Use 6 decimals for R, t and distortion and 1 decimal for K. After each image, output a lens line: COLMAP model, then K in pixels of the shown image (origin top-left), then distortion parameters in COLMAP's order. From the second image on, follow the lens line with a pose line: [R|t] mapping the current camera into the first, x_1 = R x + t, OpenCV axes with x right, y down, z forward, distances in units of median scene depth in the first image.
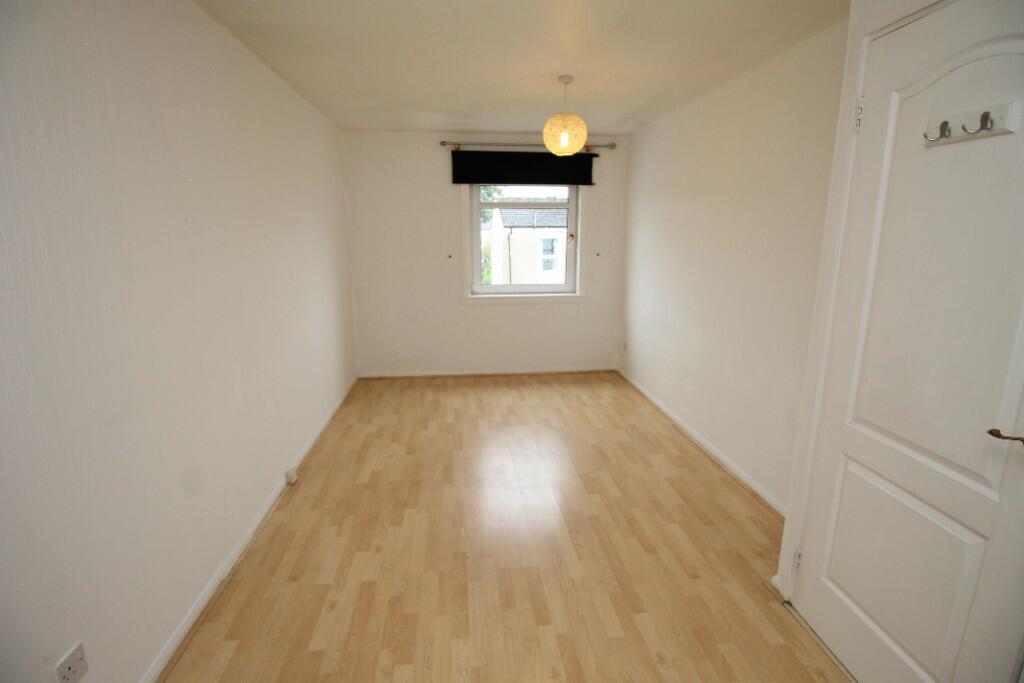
lens RADIAL K [[475.5, 0, 511.3], [0, 475.5, 335.0], [0, 0, 1]] dist [-0.001153, -0.013551]
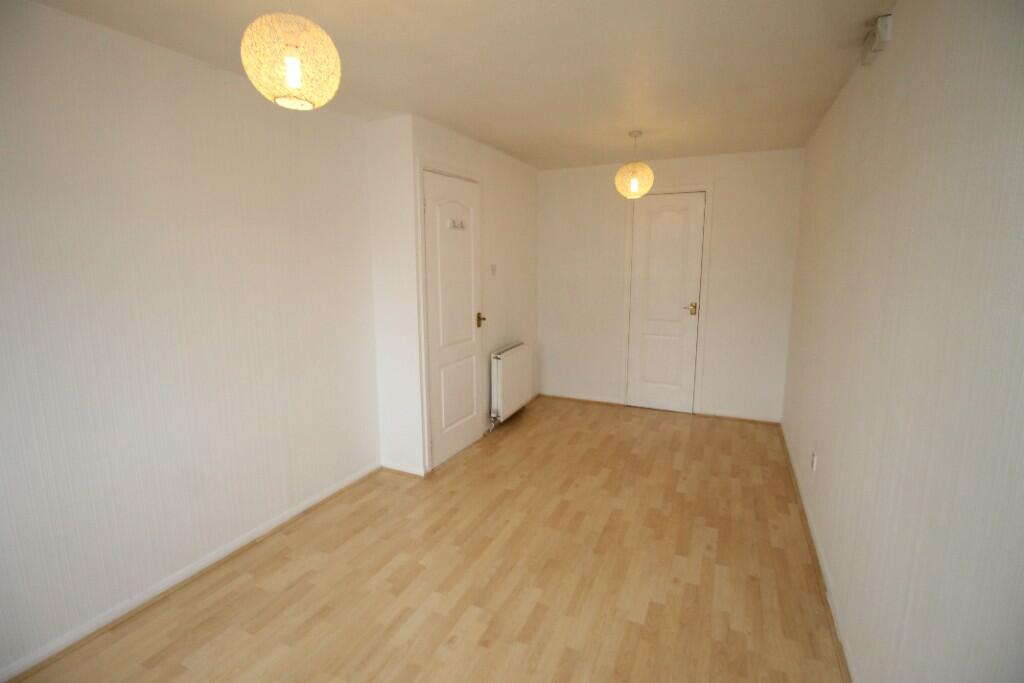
lens RADIAL K [[475.5, 0, 511.3], [0, 475.5, 335.0], [0, 0, 1]] dist [-0.001153, -0.013551]
pose [[-0.856511, -0.078641, 0.510102, -0.485714], [0.110304, 0.937599, 0.329758, -0.418935], [-0.504203, 0.338708, -0.794390, 1.926194]]
